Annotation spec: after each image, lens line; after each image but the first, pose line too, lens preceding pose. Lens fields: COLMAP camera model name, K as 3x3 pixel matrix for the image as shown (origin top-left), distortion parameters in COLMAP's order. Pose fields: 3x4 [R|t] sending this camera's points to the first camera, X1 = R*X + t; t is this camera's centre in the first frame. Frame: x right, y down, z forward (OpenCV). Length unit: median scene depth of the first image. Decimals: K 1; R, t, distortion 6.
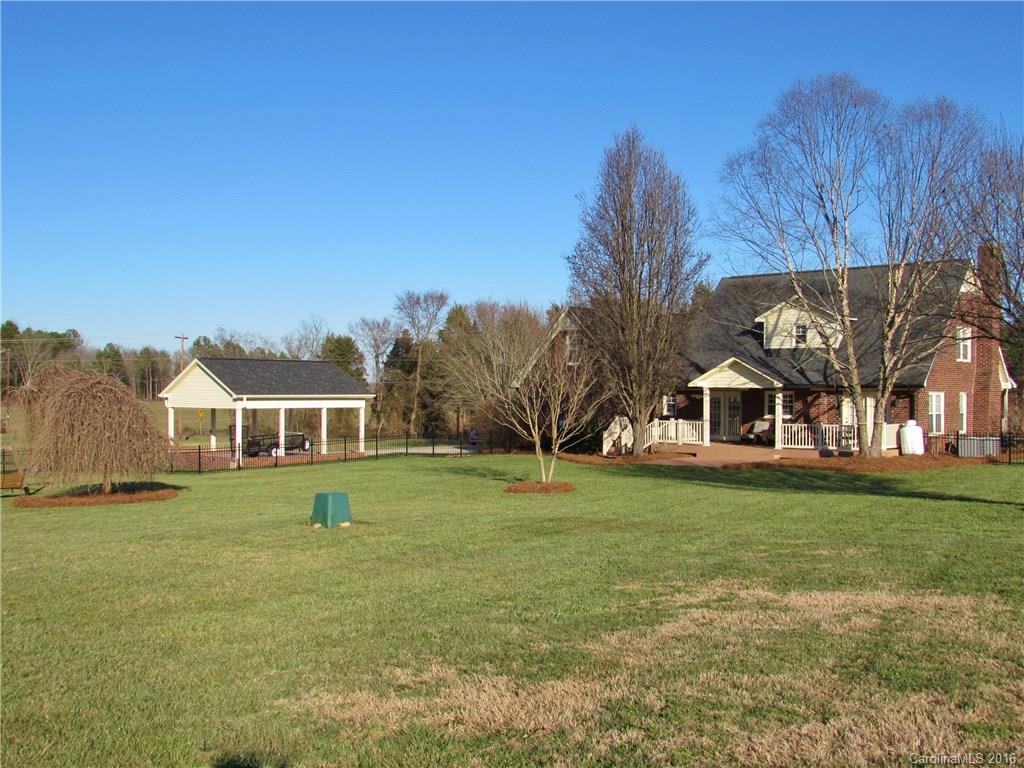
lens RADIAL K [[1071.6, 0, 511.8], [0, 1071.6, 381.5], [0, 0, 1]] dist [-0.093494, 0.000000]
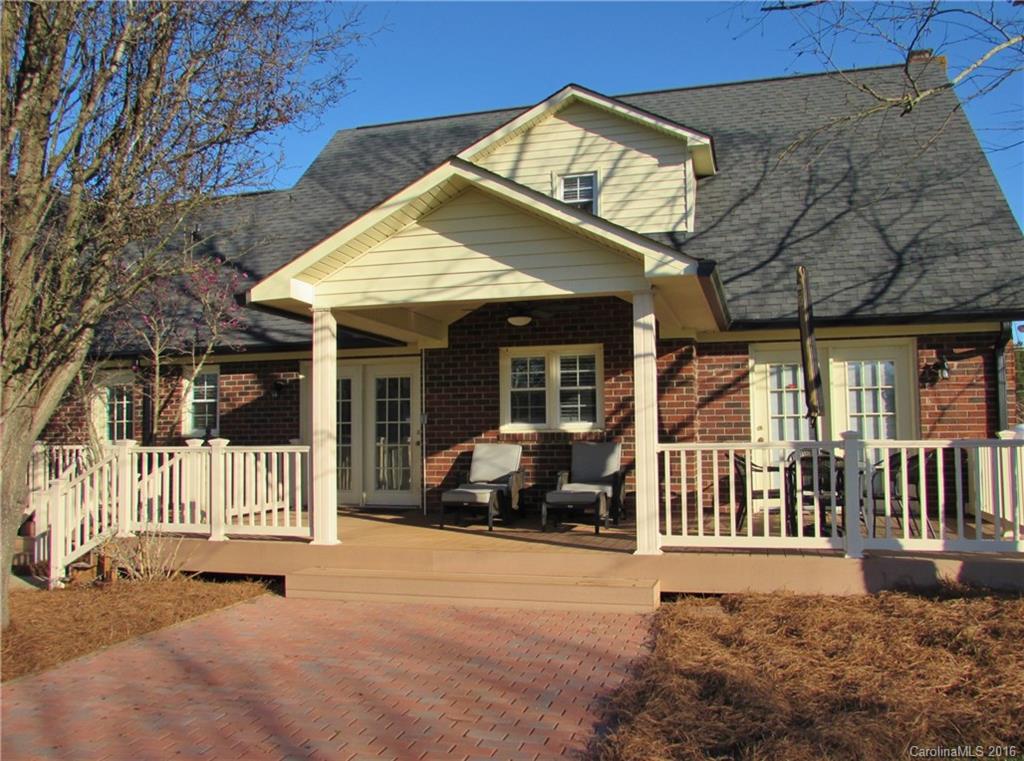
lens RADIAL K [[858.9, 0, 514.5], [0, 858.9, 377.8], [0, 0, 1]] dist [0.006063, 0.001832]
pose [[0.907869, 0.011752, 0.419089, 0.135944], [0.013173, 0.998314, -0.056530, 0.033295], [-0.419046, 0.056843, 0.906184, 0.786115]]
